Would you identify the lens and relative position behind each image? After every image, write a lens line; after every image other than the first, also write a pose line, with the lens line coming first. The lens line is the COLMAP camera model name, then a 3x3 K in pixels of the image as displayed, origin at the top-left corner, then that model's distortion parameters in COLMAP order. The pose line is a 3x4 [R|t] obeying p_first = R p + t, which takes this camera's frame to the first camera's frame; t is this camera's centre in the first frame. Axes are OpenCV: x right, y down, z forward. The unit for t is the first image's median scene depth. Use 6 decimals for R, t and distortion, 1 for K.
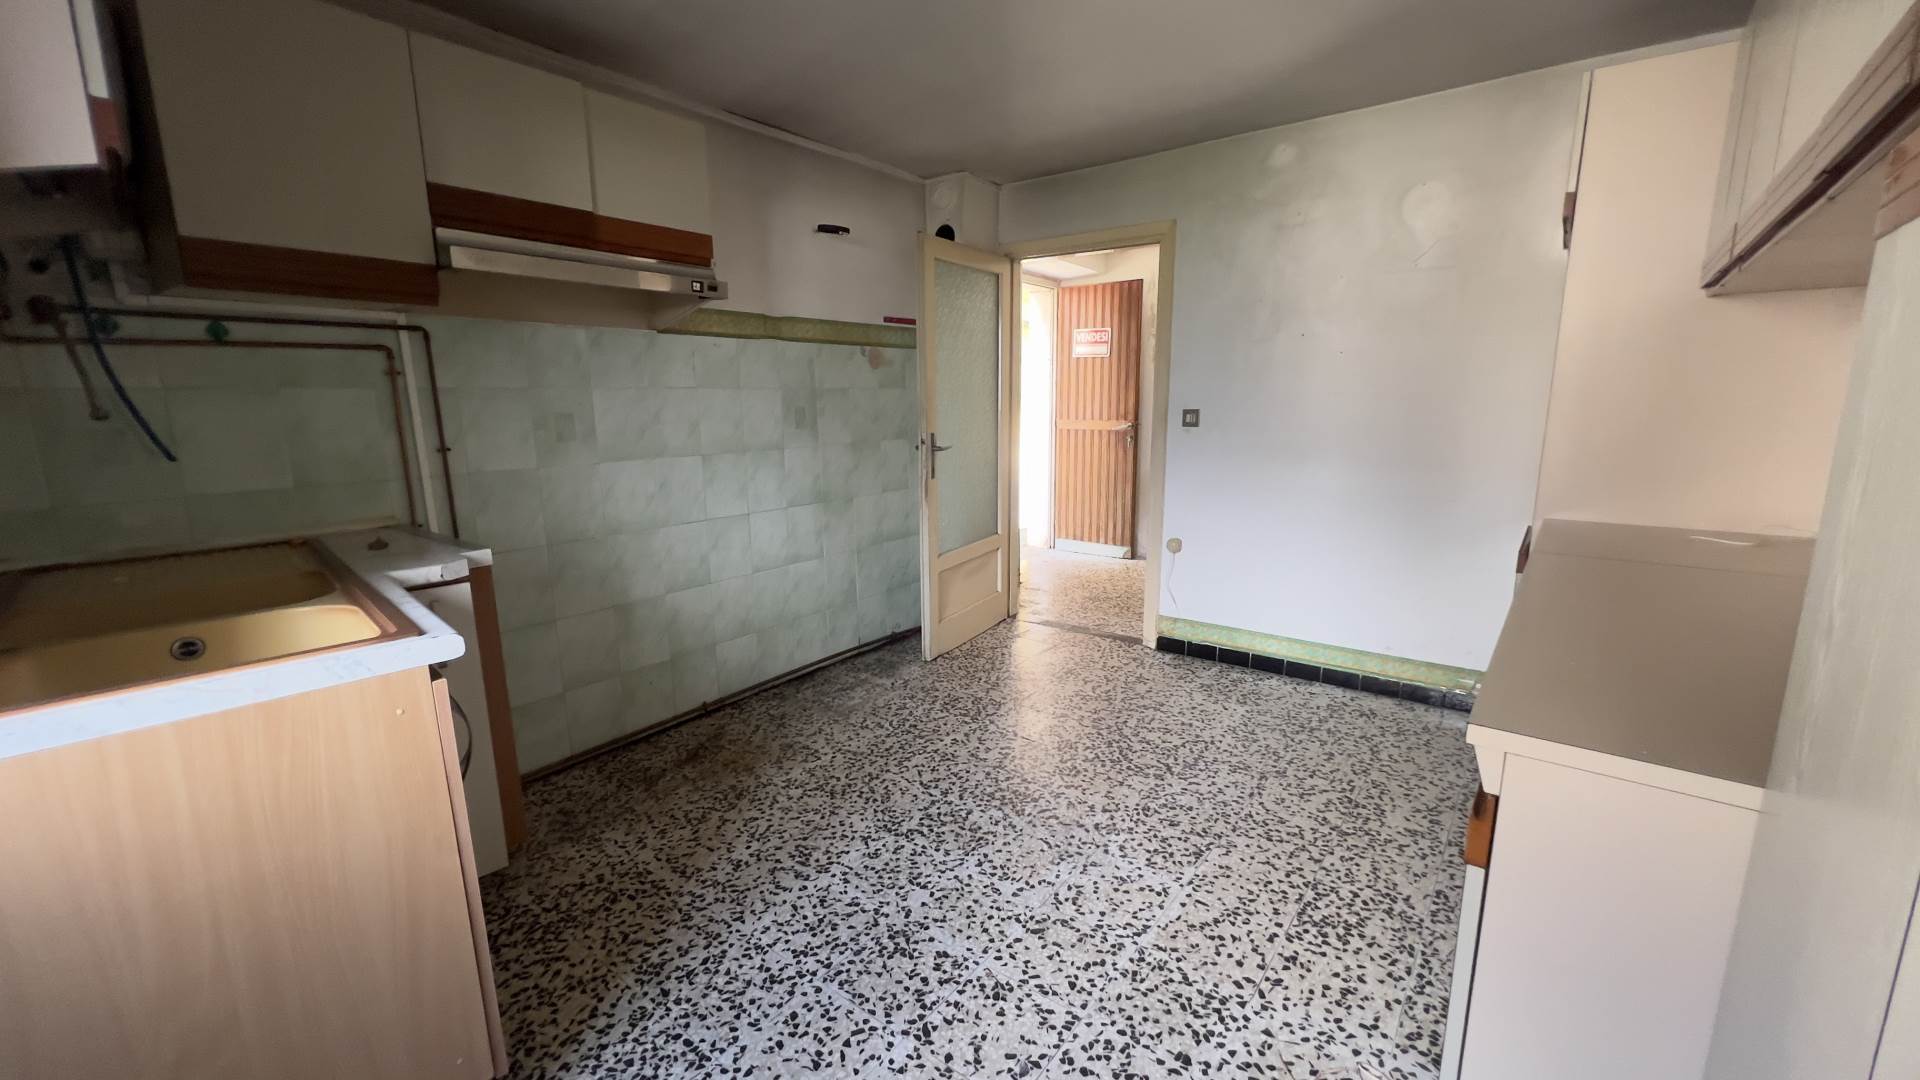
lens RADIAL K [[773.9, 0, 959.8], [0, 773.9, 543.7], [0, 0, 1]] dist [-0.002651, 0.000029]
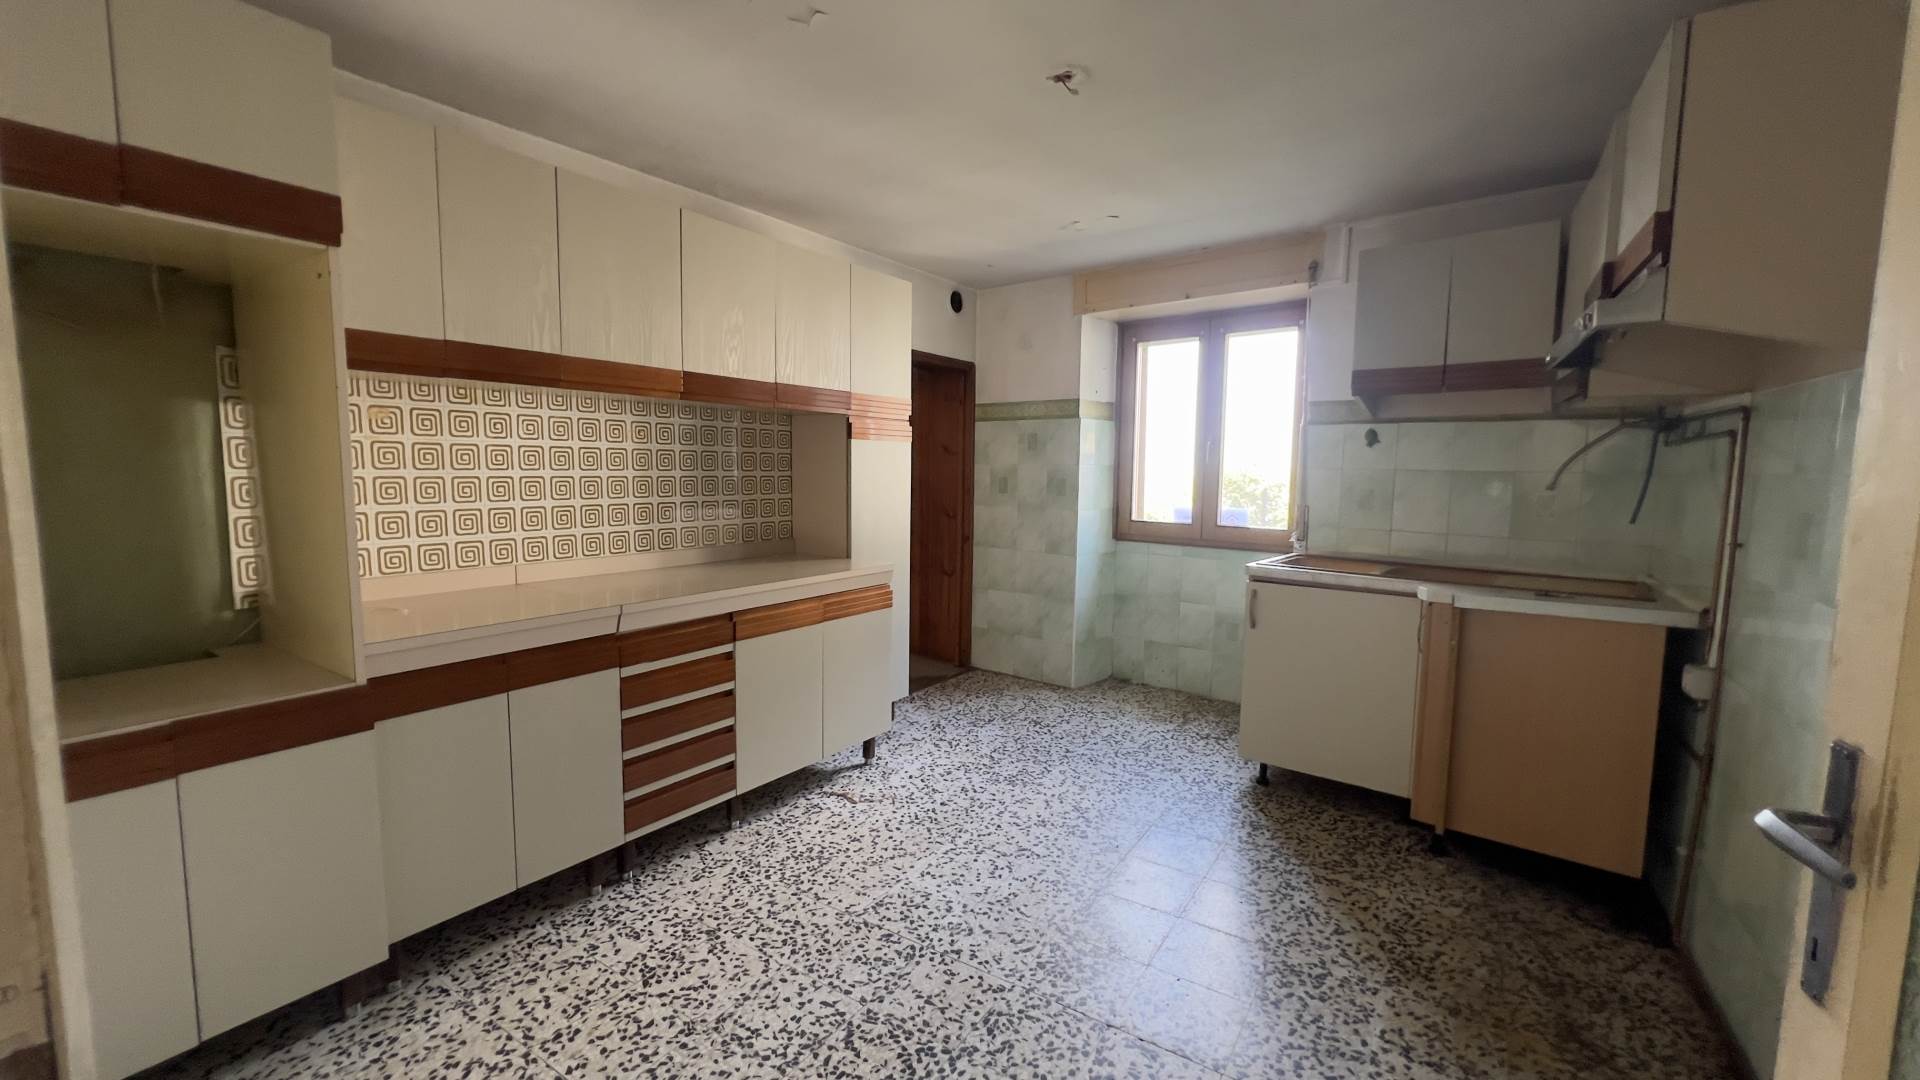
lens RADIAL K [[773.9, 0, 964.1], [0, 773.9, 538.8], [0, 0, 1]] dist [-0.002651, 0.000029]
pose [[-0.996351, 0.001168, -0.085341, 0.275255], [-0.023360, 0.957992, 0.285840, -0.371528], [0.082089, 0.286791, -0.954470, 1.830029]]
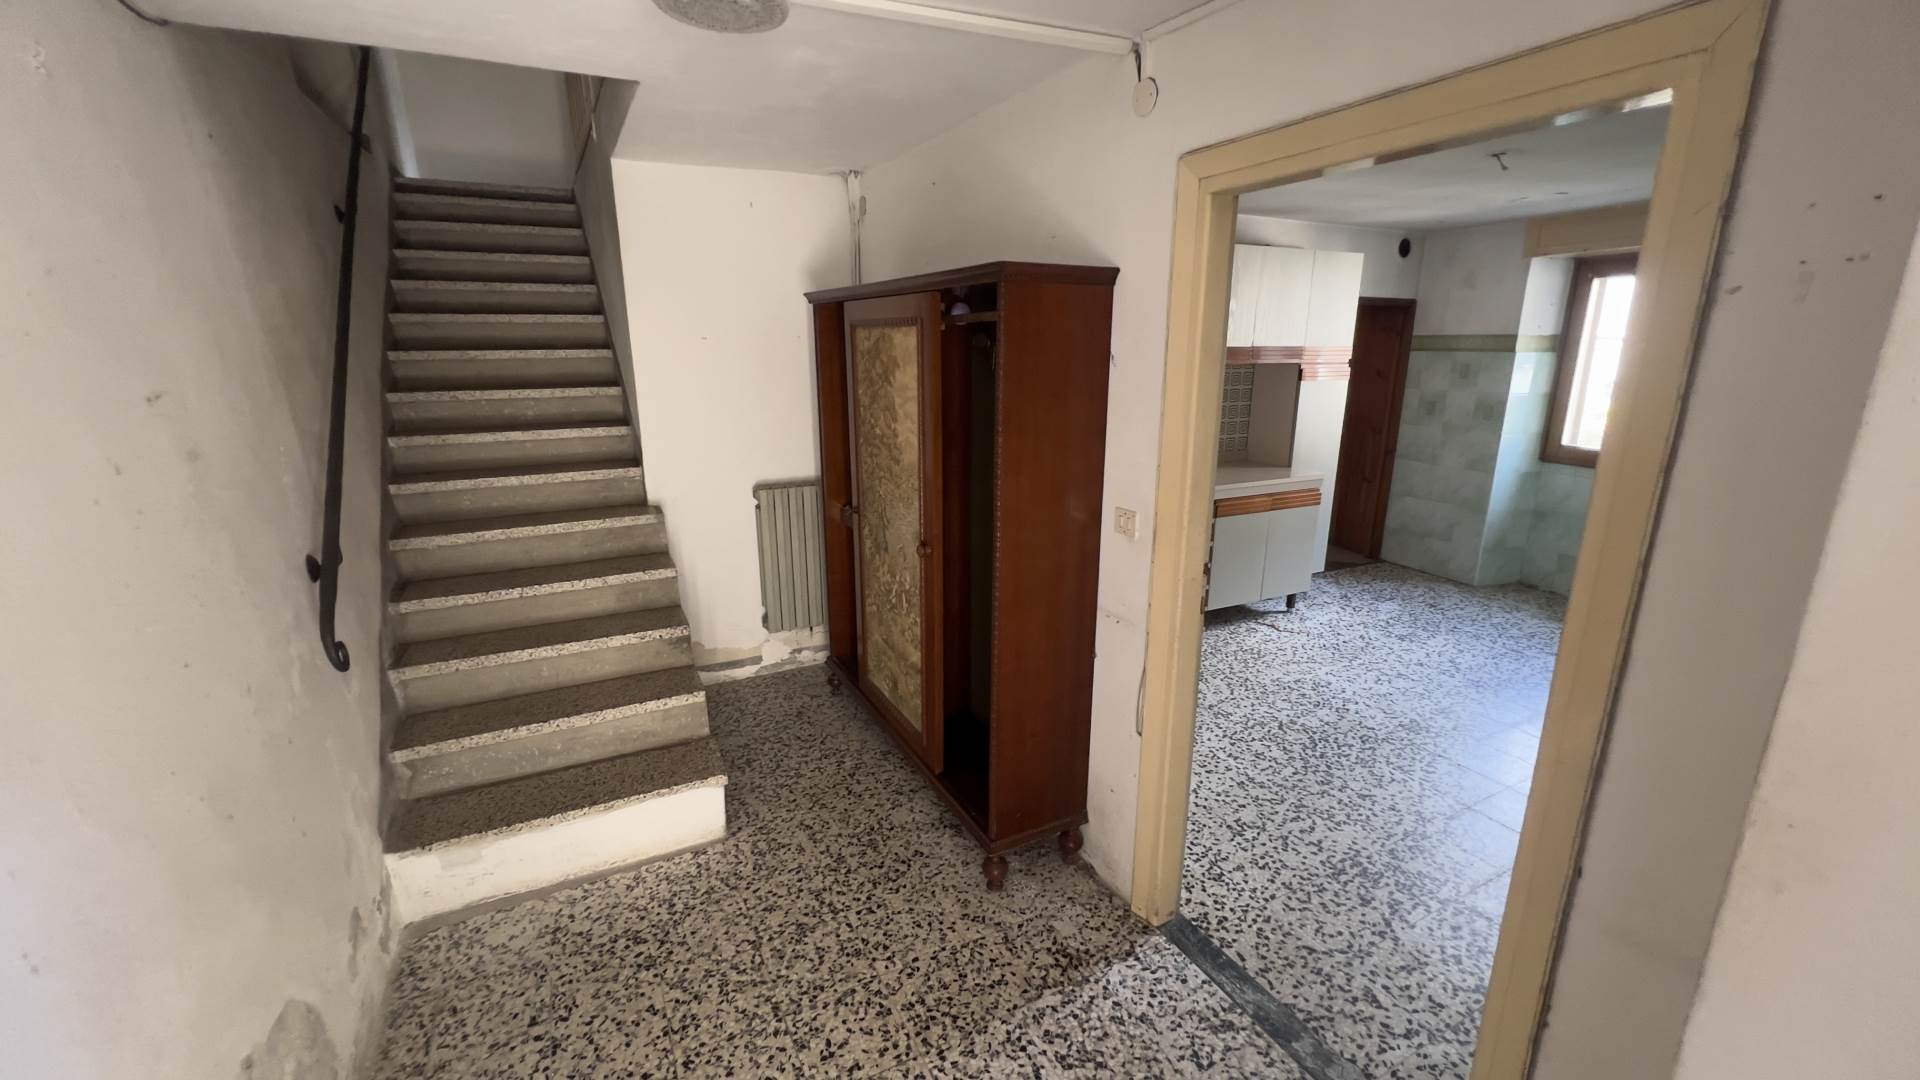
lens RADIAL K [[773.9, 0, 960.2], [0, 773.9, 544.7], [0, 0, 1]] dist [-0.002651, 0.000029]
pose [[-0.912027, -0.098931, 0.398019, 0.330675], [0.083984, 0.904856, 0.417352, -0.668910], [-0.401439, 0.414064, -0.816944, 2.567244]]
